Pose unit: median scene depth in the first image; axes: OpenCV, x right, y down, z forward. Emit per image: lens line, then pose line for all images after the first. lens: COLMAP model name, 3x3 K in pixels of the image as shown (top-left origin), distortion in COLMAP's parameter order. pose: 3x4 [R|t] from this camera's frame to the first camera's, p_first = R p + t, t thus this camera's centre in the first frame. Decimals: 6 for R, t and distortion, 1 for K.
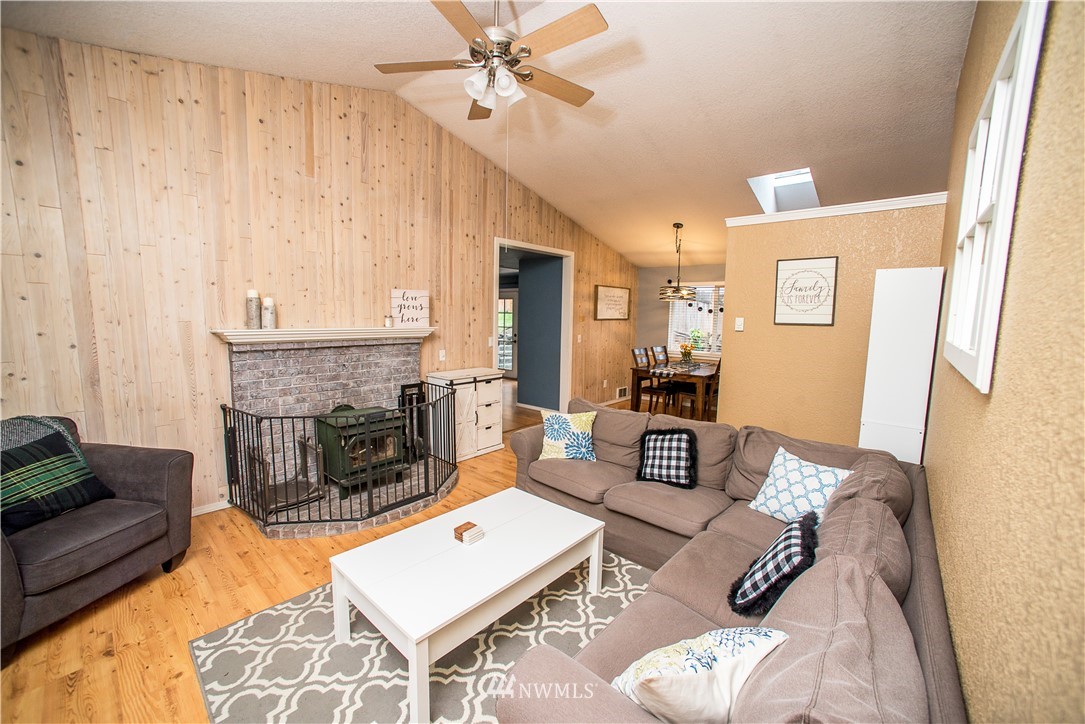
lens RADIAL K [[433.7, 0, 567.5], [0, 433.7, 374.7], [0, 0, 1]] dist [-0.043664, 0.017545]
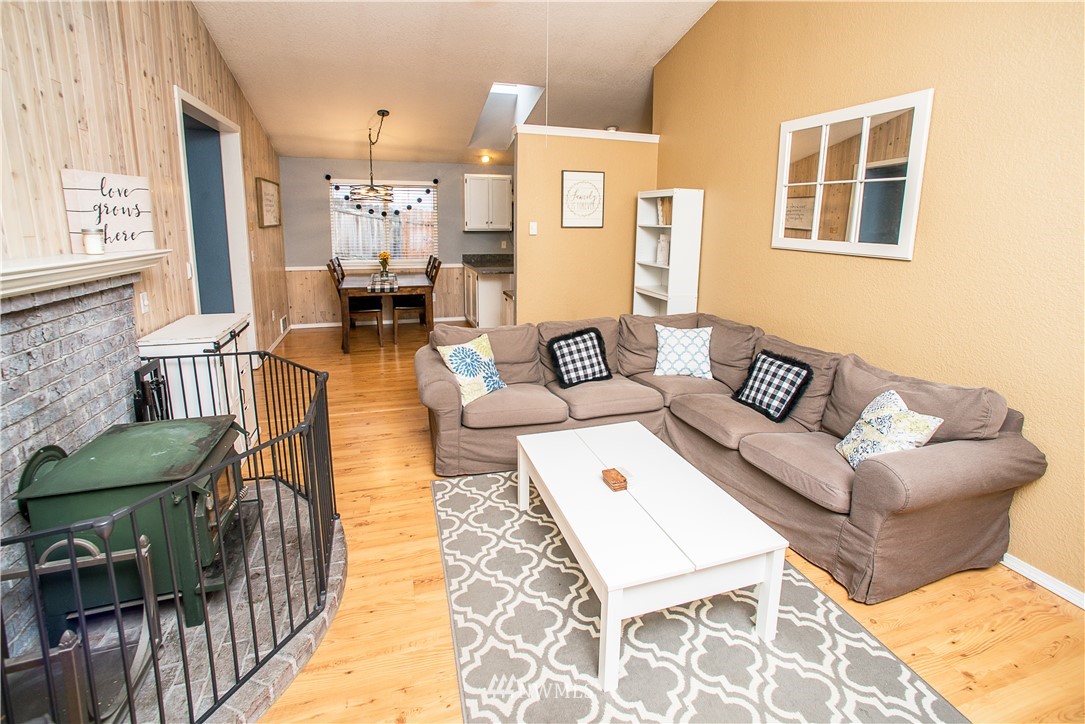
lens RADIAL K [[486.0, 0, 545.3], [0, 486.0, 315.1], [0, 0, 1]] dist [-0.065670, 0.027036]
pose [[0.523472, -0.171519, 0.834600, -0.575649], [0.114757, 0.984797, 0.130409, -0.055665], [-0.844279, 0.027511, 0.535197, 0.322991]]
